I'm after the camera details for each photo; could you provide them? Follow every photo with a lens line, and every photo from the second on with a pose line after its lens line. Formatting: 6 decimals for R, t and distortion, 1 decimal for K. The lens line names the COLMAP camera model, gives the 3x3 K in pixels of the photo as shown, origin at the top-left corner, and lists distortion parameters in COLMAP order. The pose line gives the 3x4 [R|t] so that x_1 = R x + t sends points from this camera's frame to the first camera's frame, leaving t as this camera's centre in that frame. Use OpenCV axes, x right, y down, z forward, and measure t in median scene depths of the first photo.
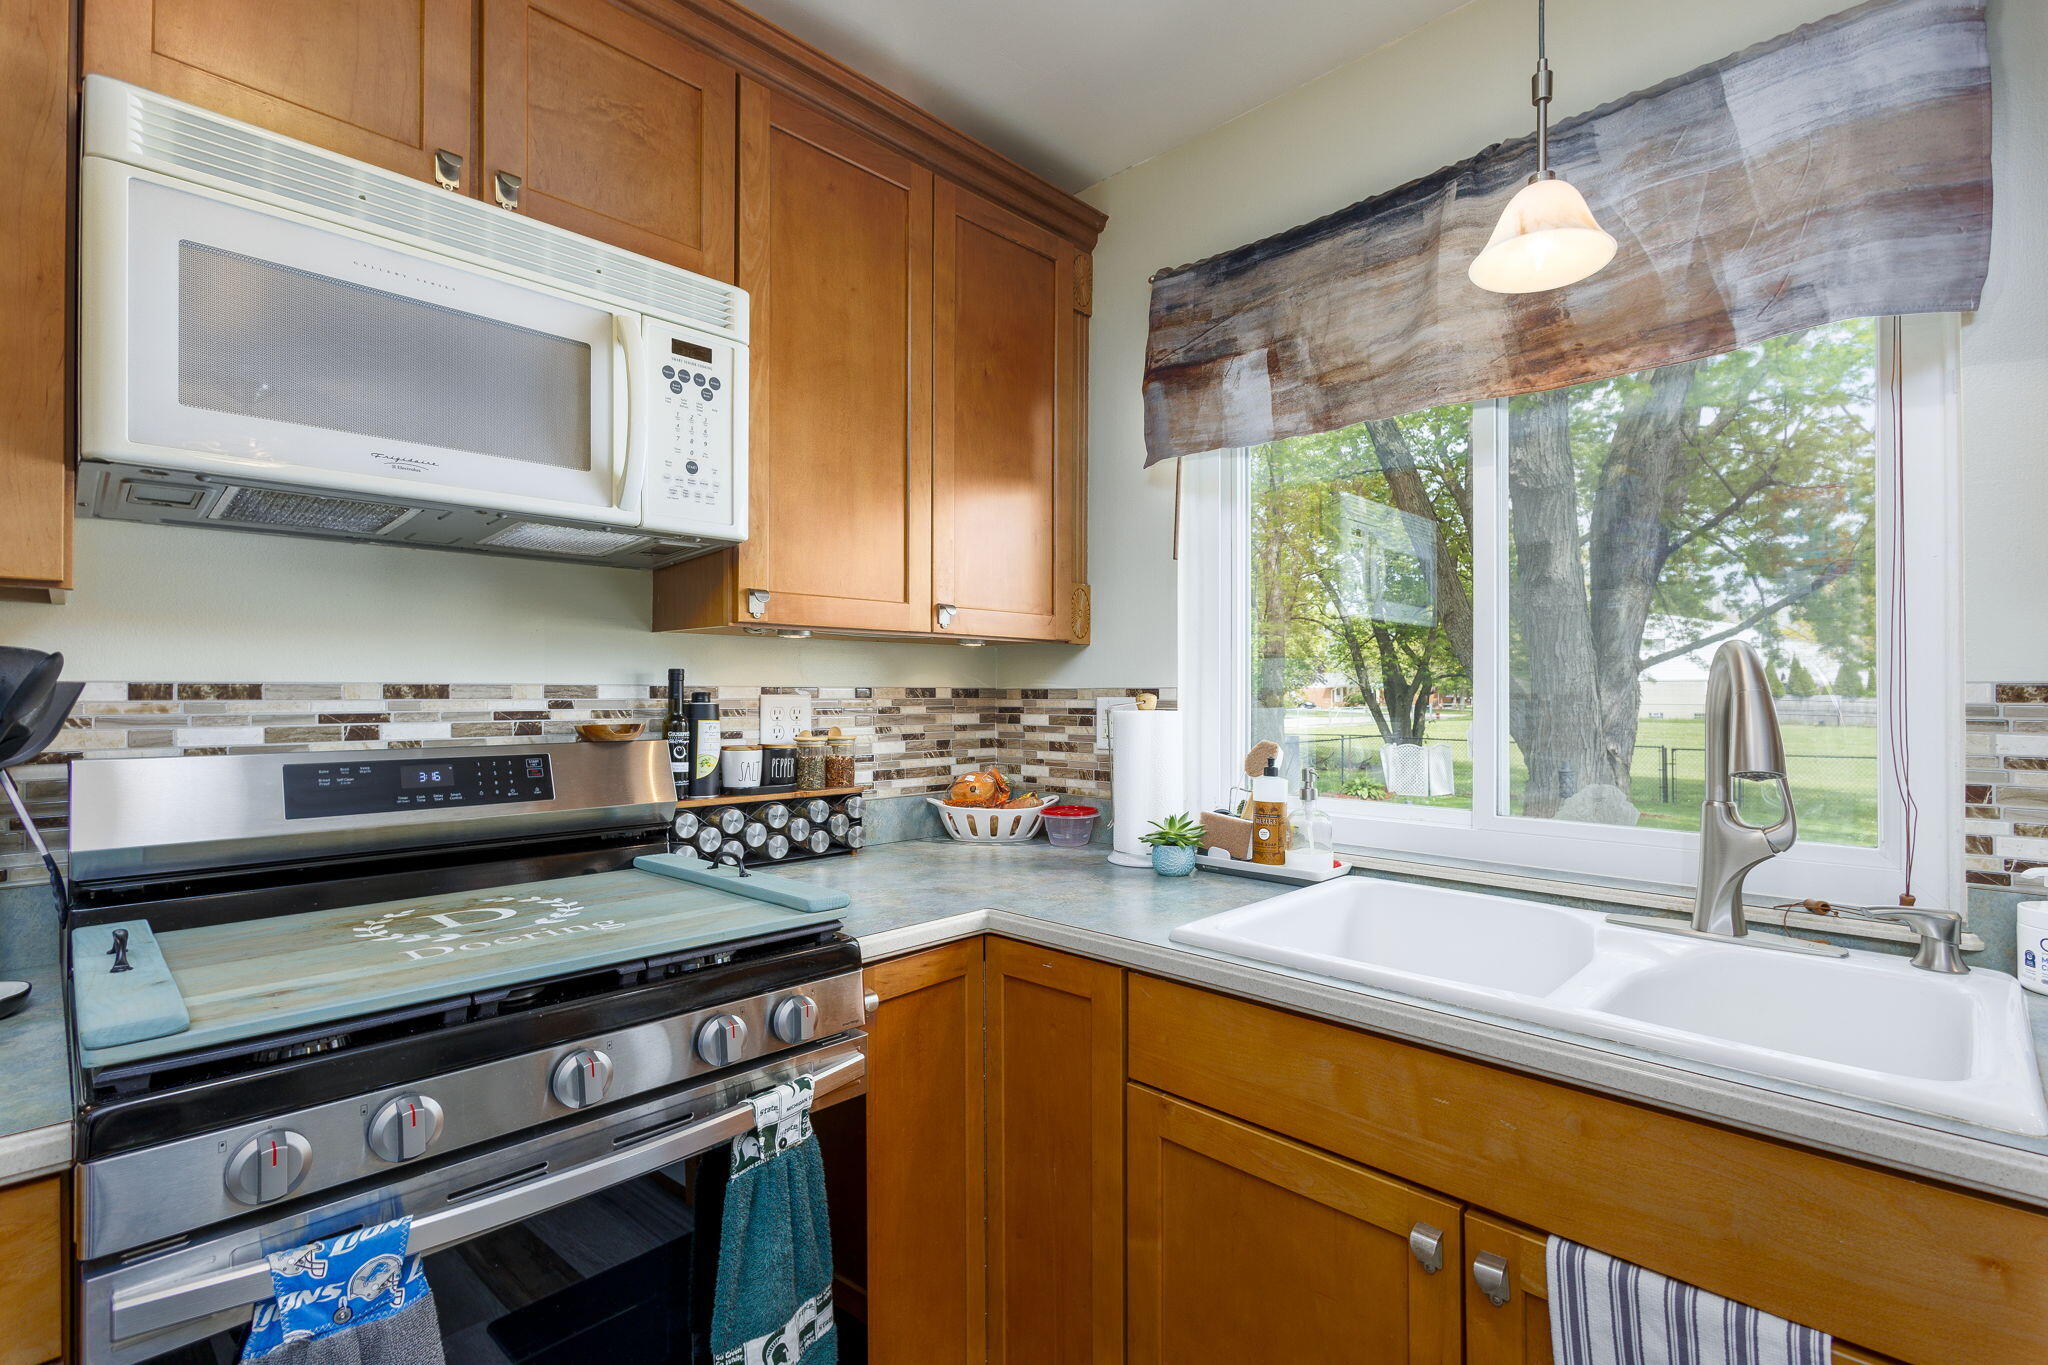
lens RADIAL K [[959.8, 0, 1029.6], [0, 959.8, 673.8], [0, 0, 1]] dist [0.013168, -0.002038]
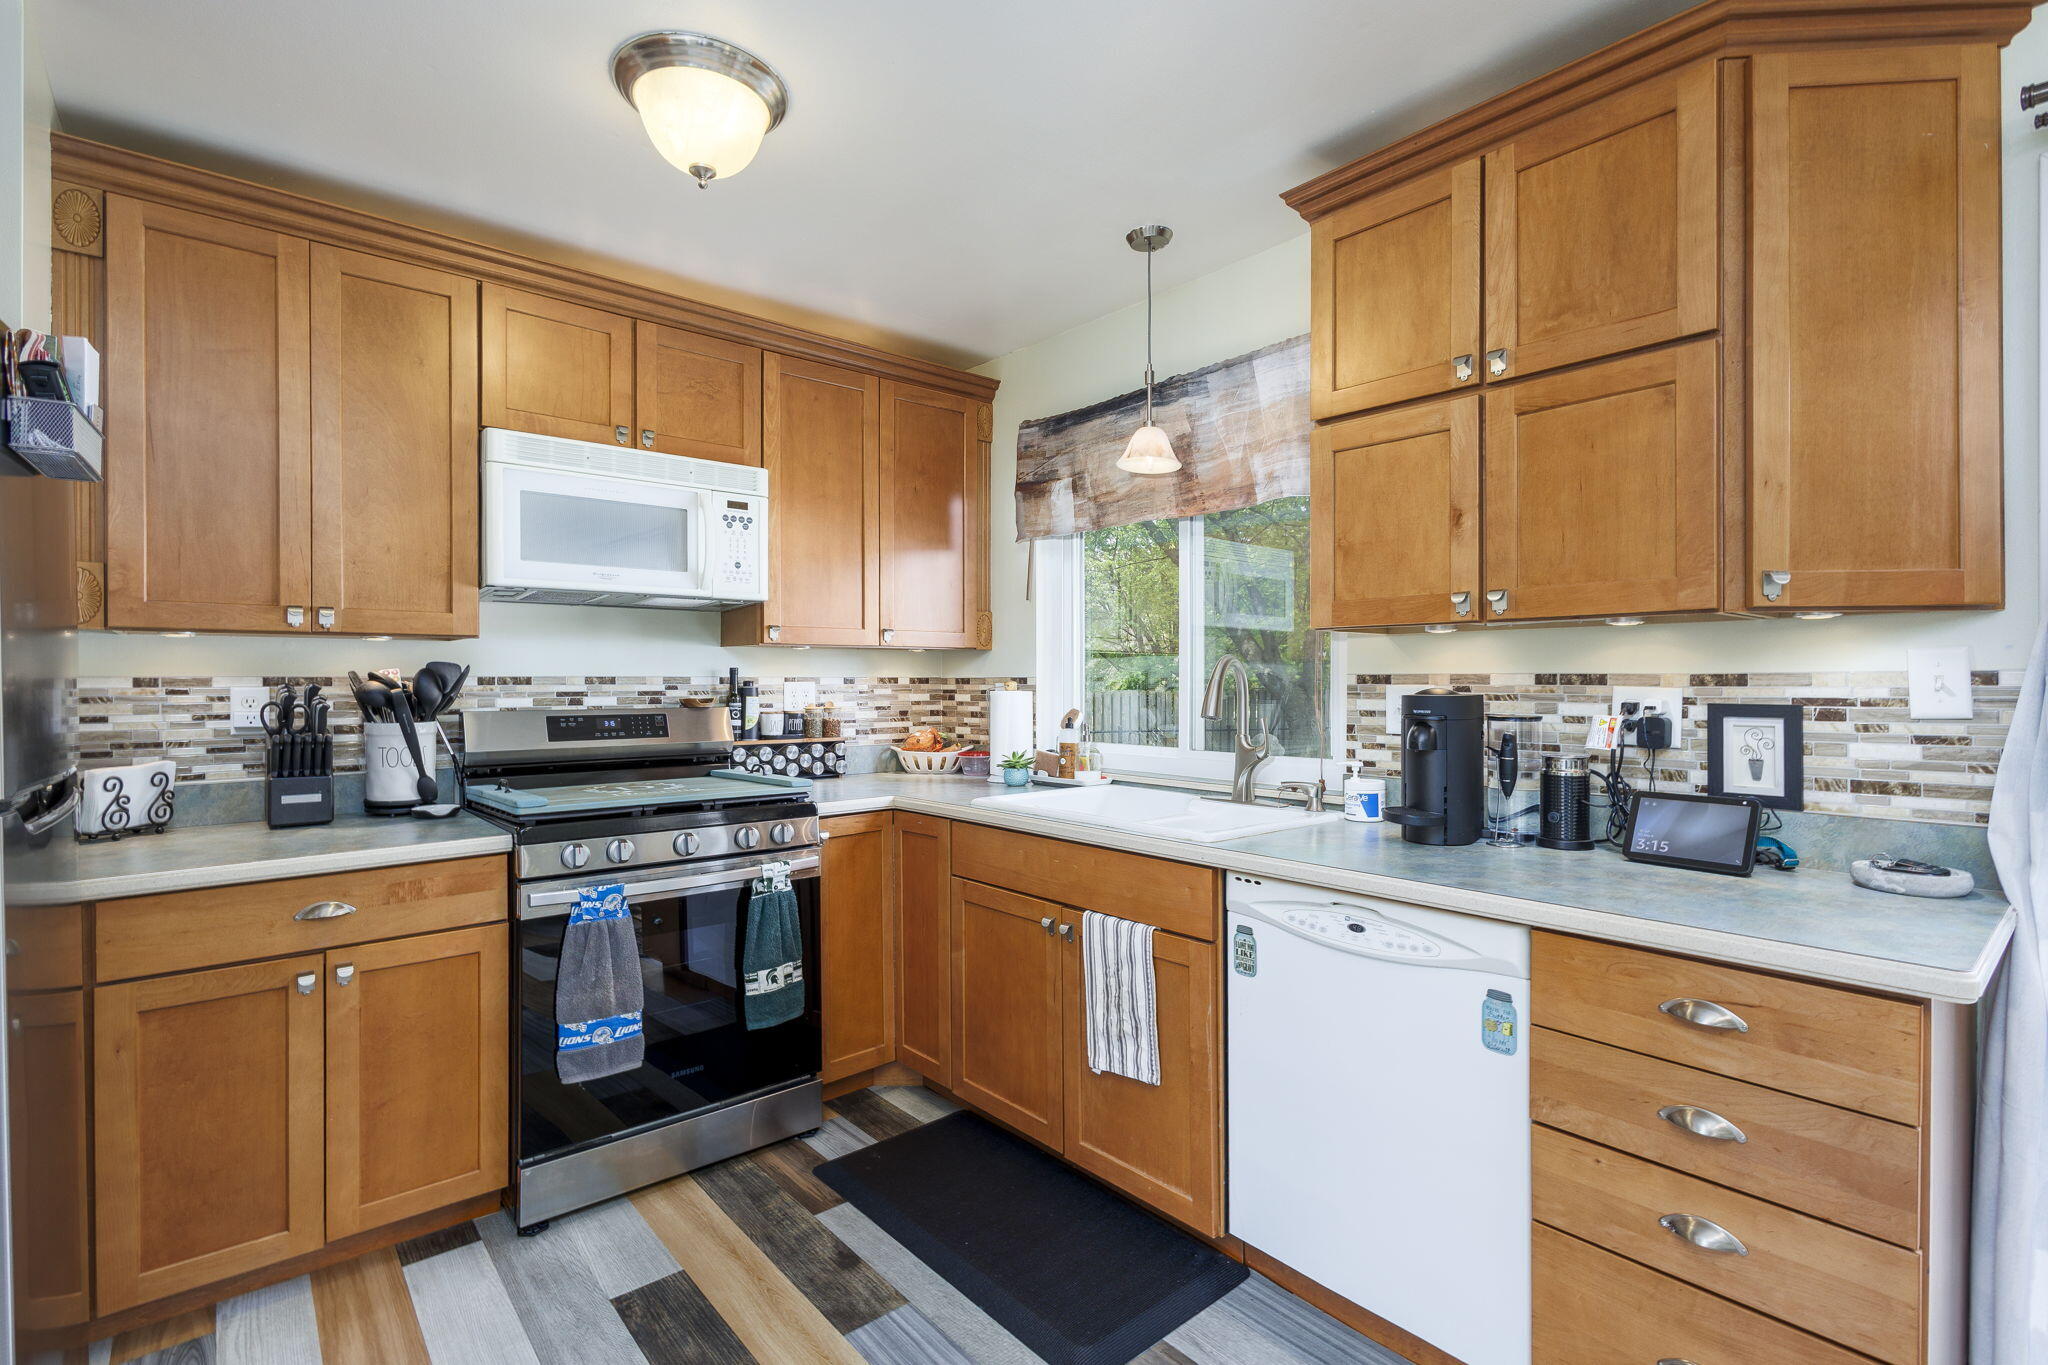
lens RADIAL K [[959.8, 0, 1036.0], [0, 959.8, 668.8], [0, 0, 1]] dist [0.013168, -0.002038]
pose [[0.997211, -0.003143, -0.074562, 0.359611], [0.003722, 0.999964, 0.007625, -0.015777], [0.074535, -0.007881, 0.997187, -0.815648]]
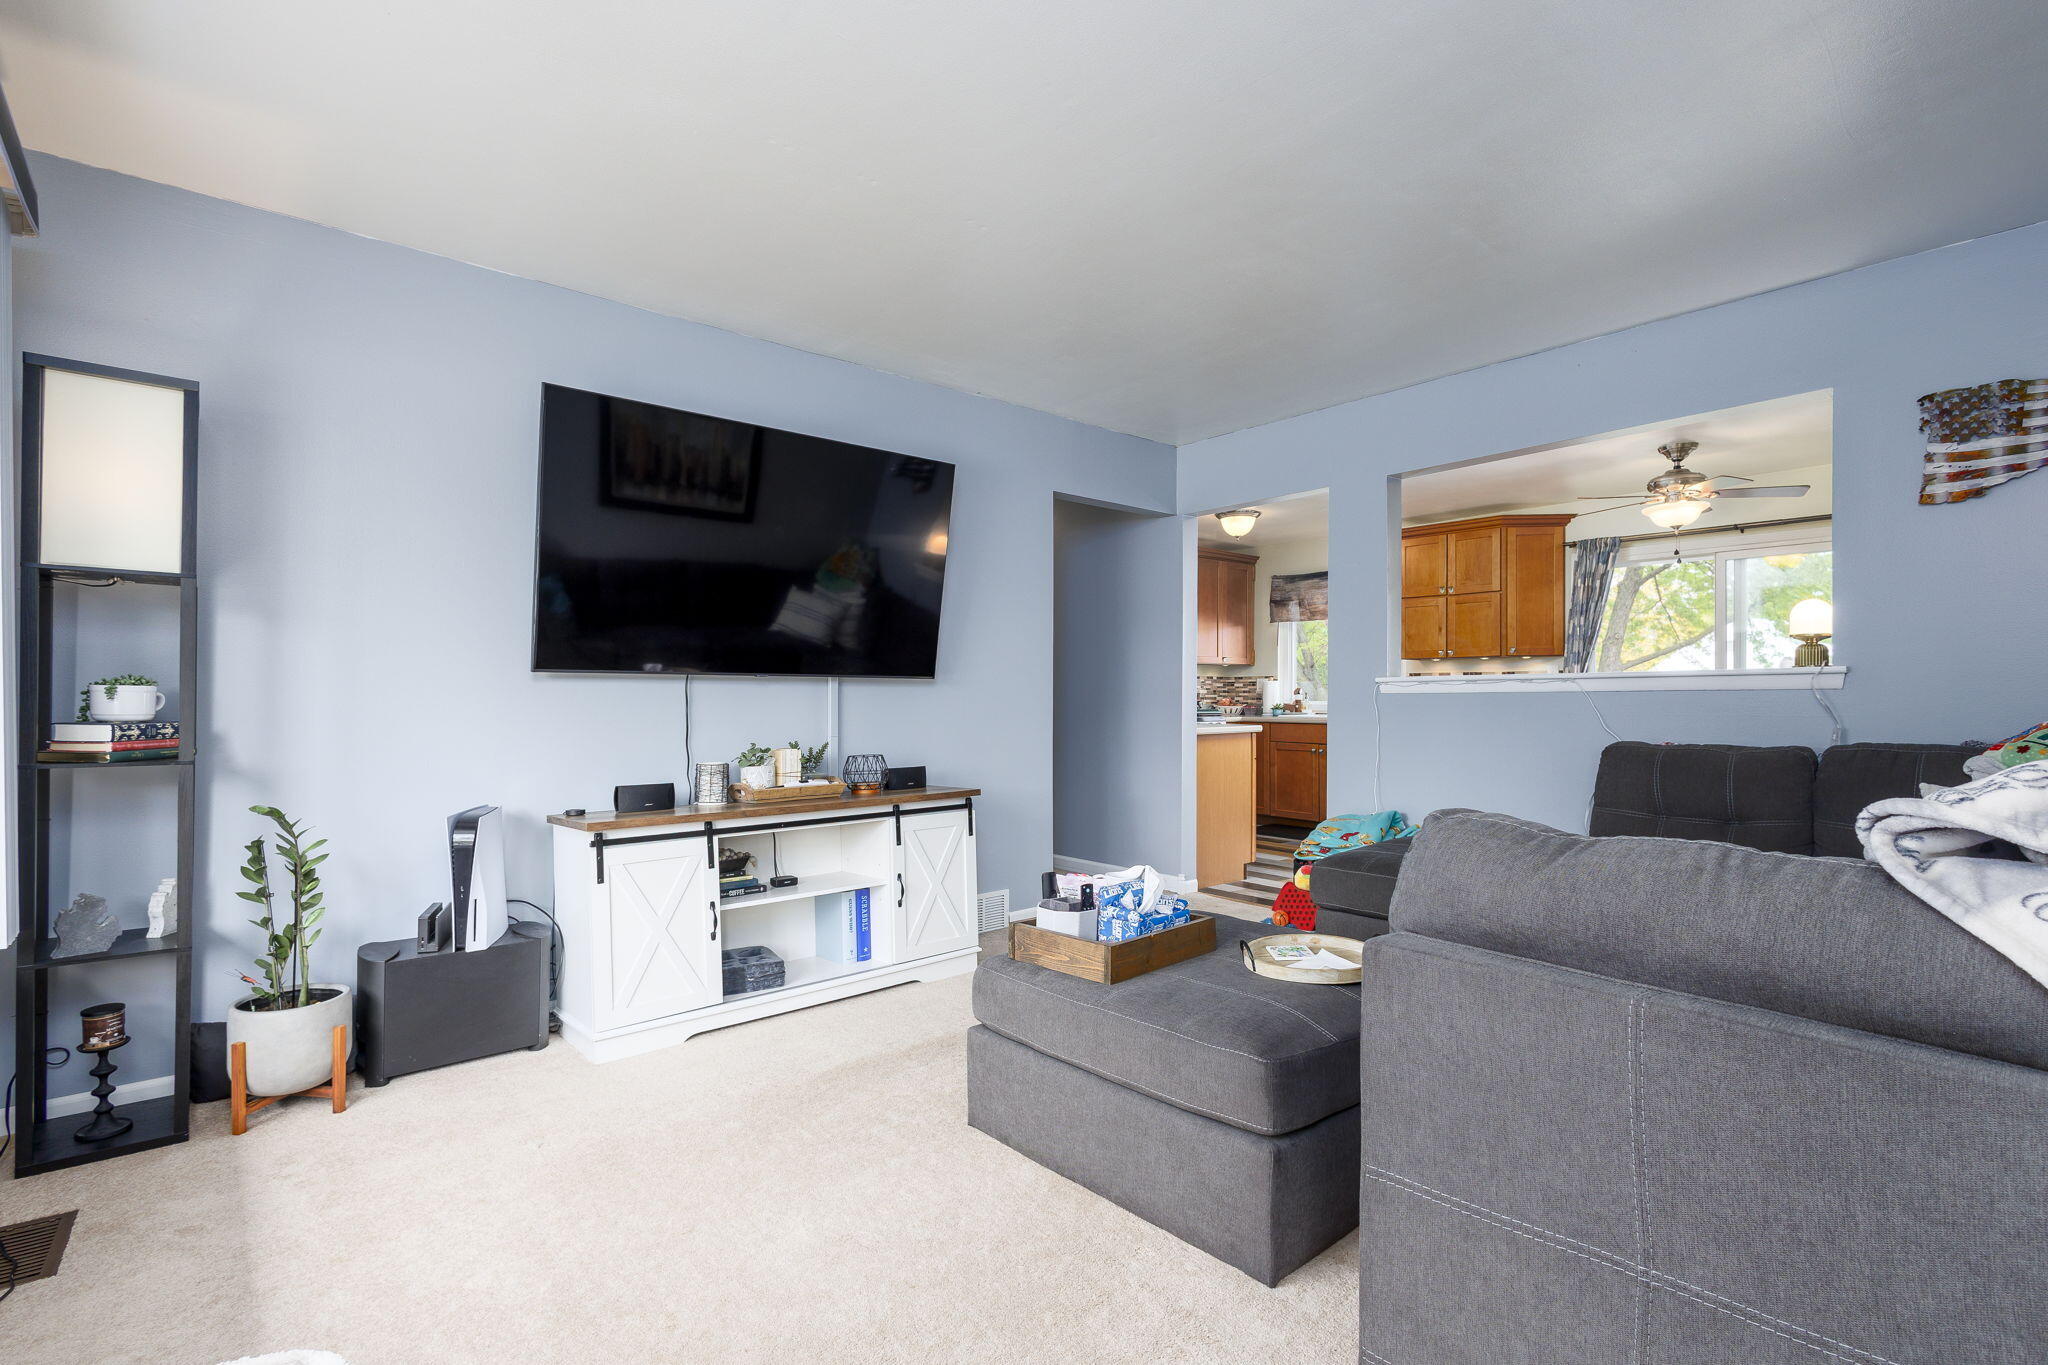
lens RADIAL K [[959.8, 0, 1036.1], [0, 959.8, 680.9], [0, 0, 1]] dist [0.013168, -0.002038]
pose [[0.996280, -0.000979, -0.086169, -0.683118], [0.001126, 0.999998, 0.001651, 0.034537], [0.086168, -0.001742, 0.996279, -4.164399]]
